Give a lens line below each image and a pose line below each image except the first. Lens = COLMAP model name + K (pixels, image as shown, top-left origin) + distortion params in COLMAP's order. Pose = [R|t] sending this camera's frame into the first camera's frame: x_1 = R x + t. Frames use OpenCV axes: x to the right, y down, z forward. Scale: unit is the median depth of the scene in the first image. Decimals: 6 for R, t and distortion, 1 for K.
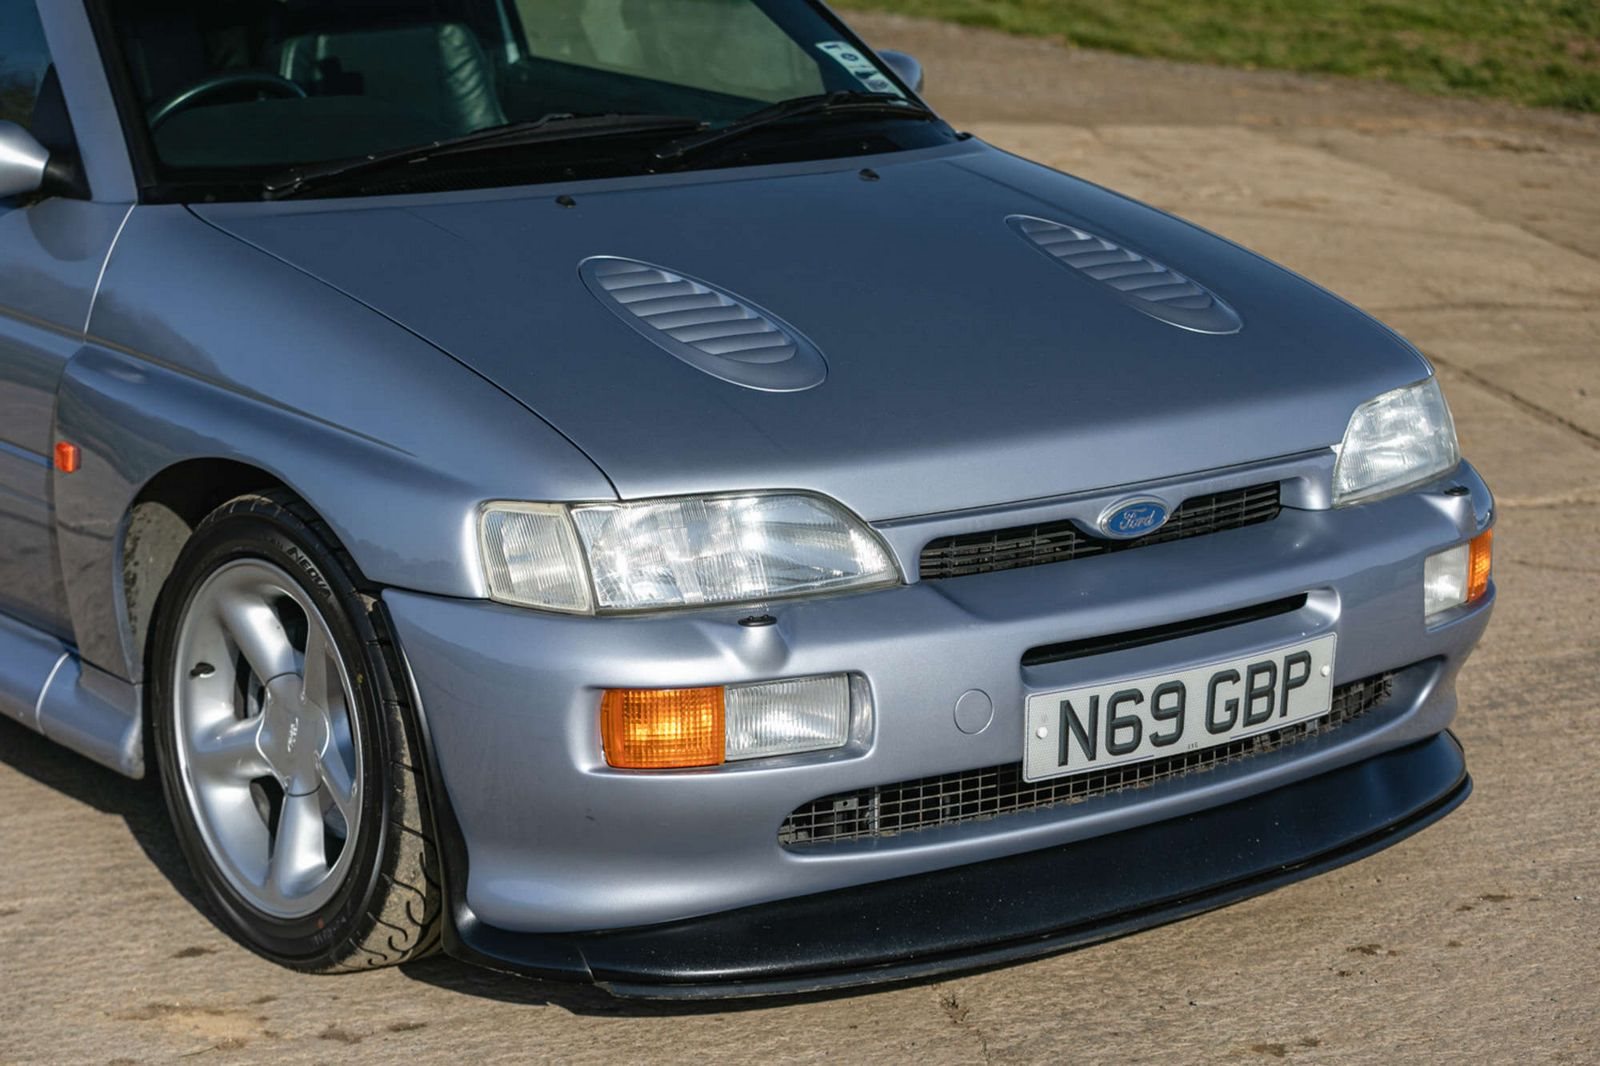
lens RADIAL K [[3733.2, 0, 800.0], [0, 3733.2, 533.0], [0, 0, 1]] dist [-0.306493, -0.095641]
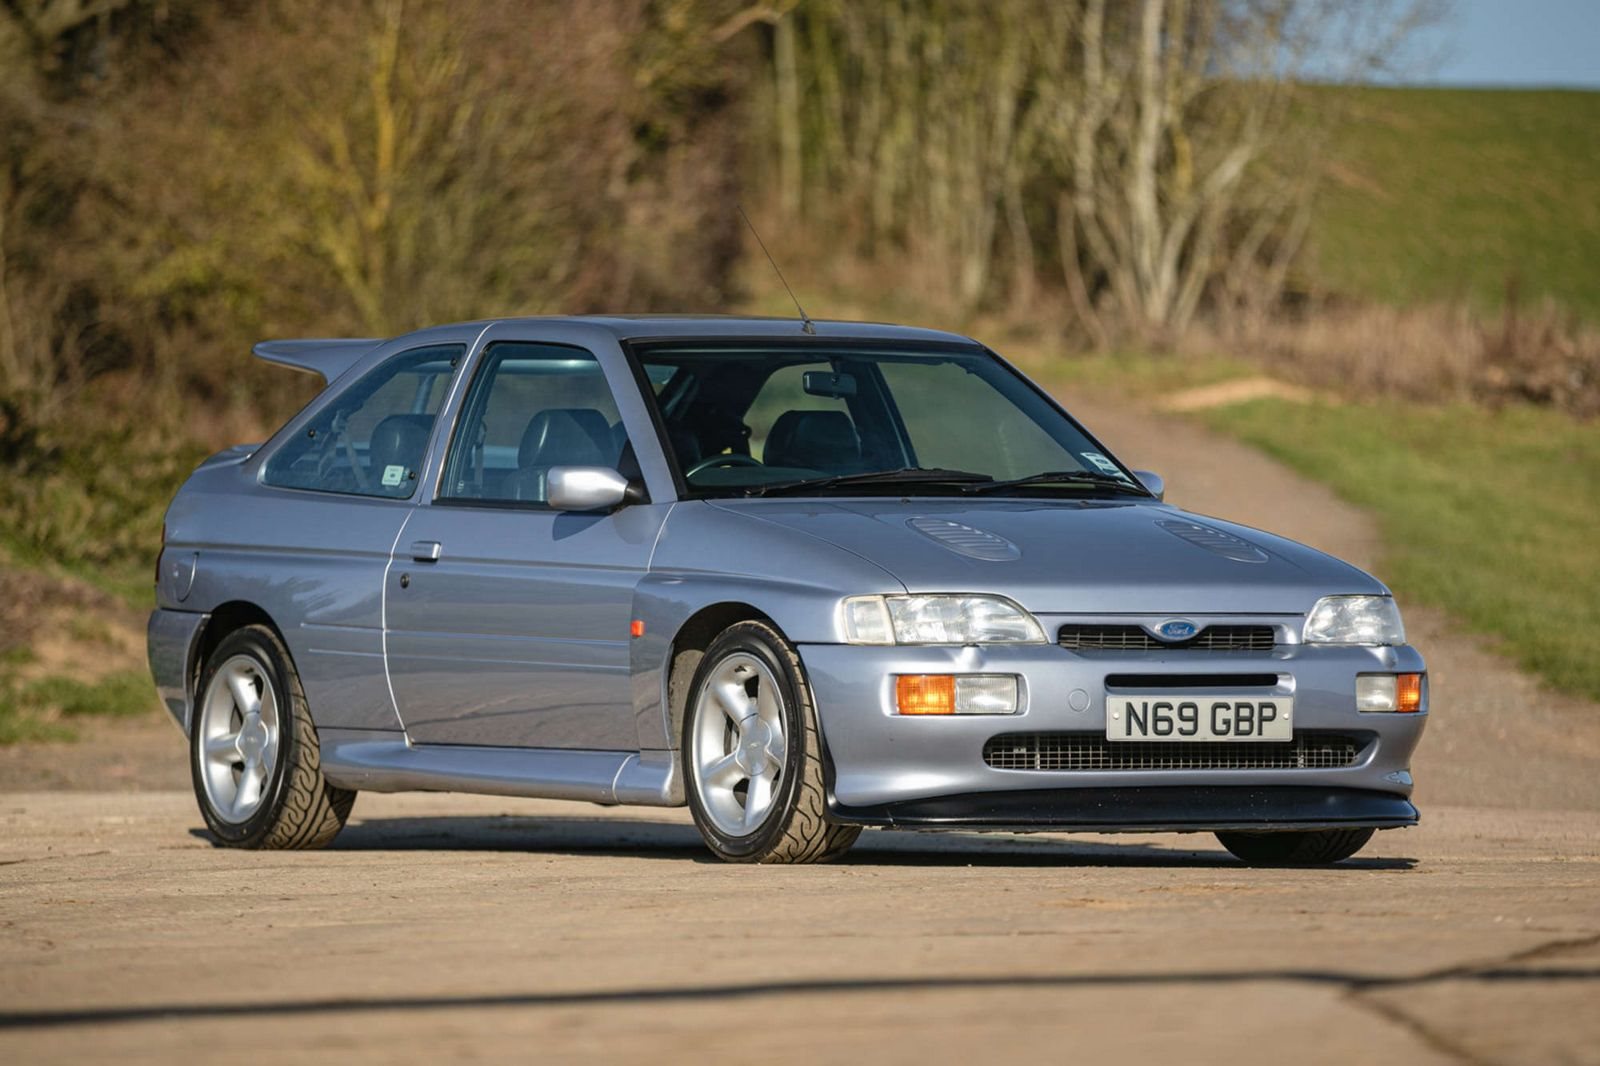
lens RADIAL K [[9088.0, 0, 800.0], [0, 9088.0, 533.0], [0, 0, 1]] dist [2.343791, -119.138726]
pose [[0.989310, -0.010575, -0.145446, 0.595876], [-0.023530, 0.972724, -0.230769, 1.067460], [0.143919, 0.231724, 0.962077, -3.695687]]
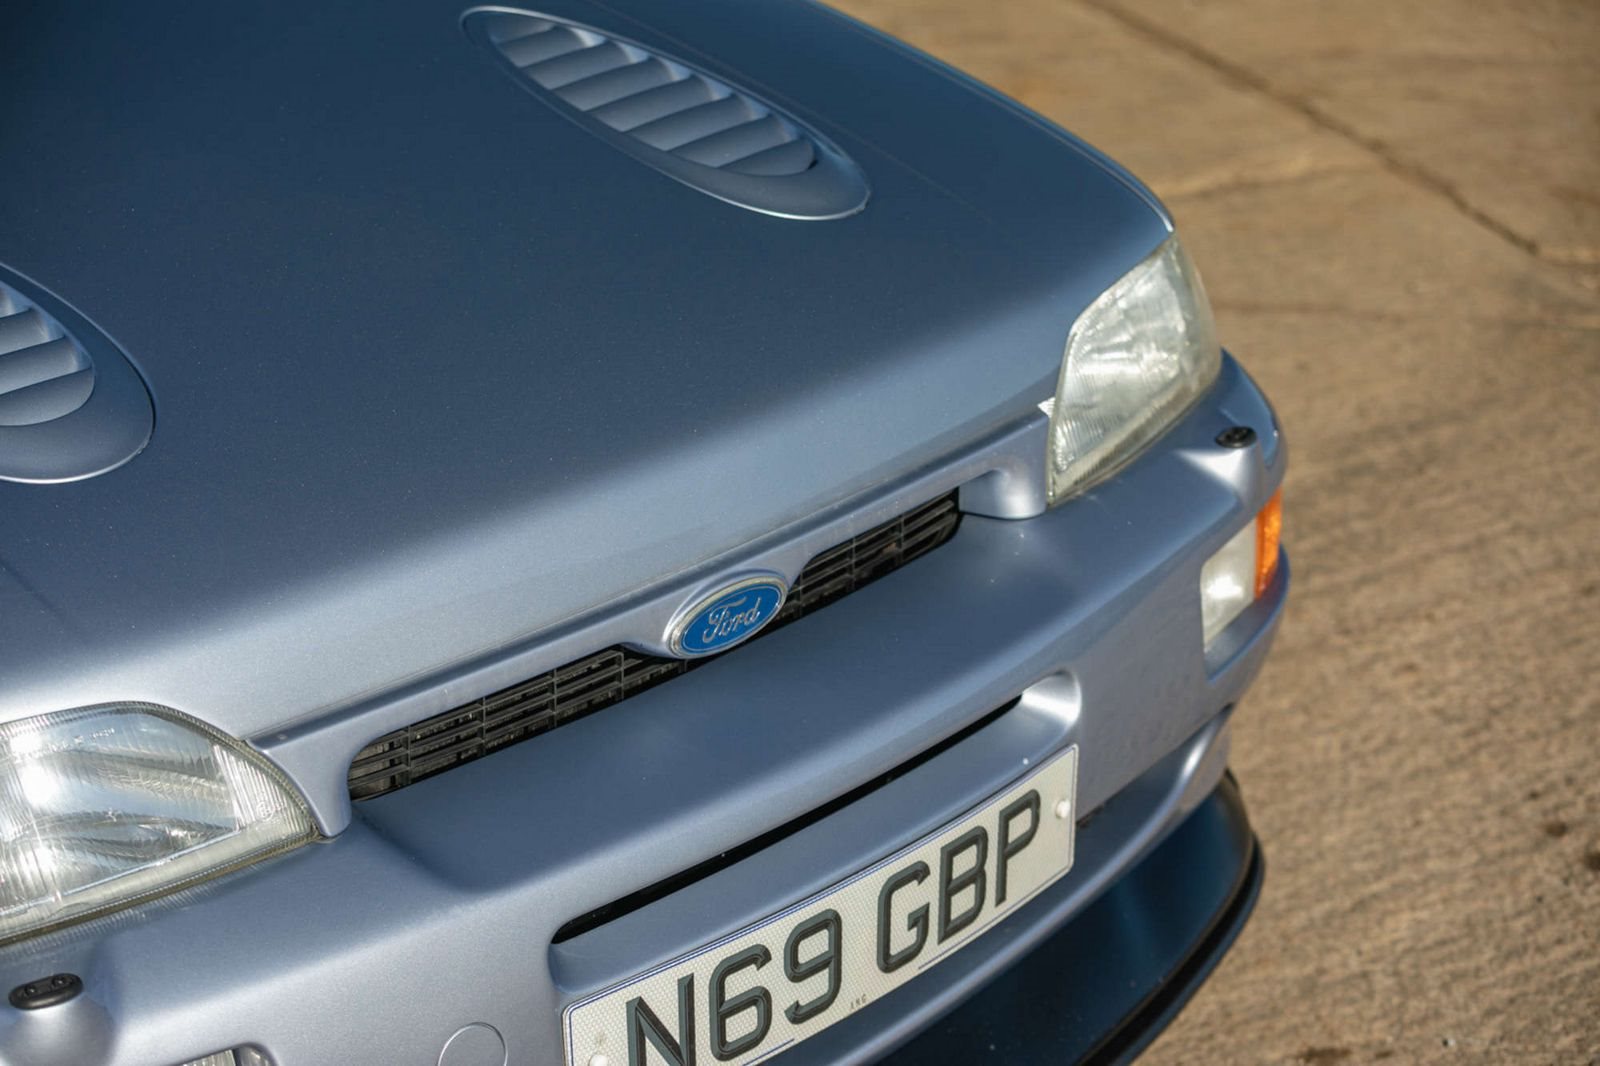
lens RADIAL K [[3350.5, 0, 800.0], [0, 3350.5, 533.0], [0, 0, 1]] dist [-0.280835, 0.068618]
pose [[0.987893, -0.091751, 0.125100, 0.038385], [0.069863, 0.983082, 0.169318, -0.101814], [-0.138518, -0.158528, 0.977590, 0.503107]]
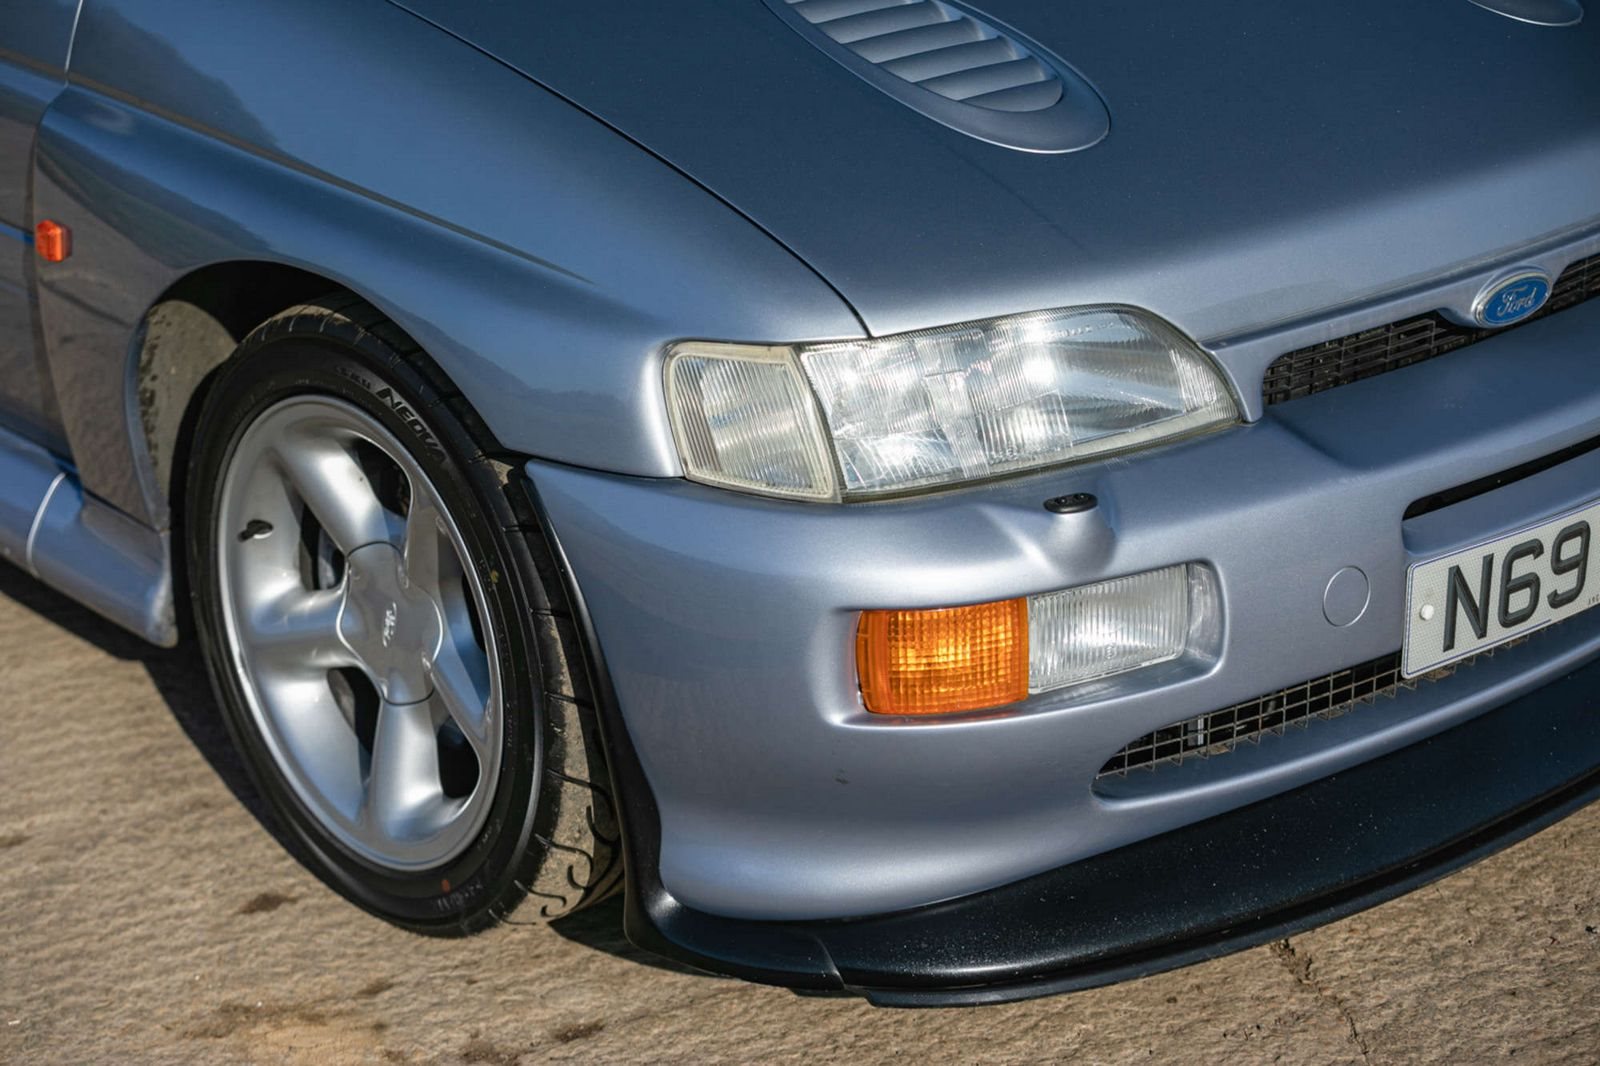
lens RADIAL K [[3350.5, 0, 800.0], [0, 3350.5, 533.0], [0, 0, 1]] dist [-0.280835, 0.068618]
pose [[0.998336, -0.039670, 0.041840, -0.082824], [0.032416, 0.986311, 0.161680, -0.069594], [-0.047681, -0.160055, 0.985956, 0.344631]]
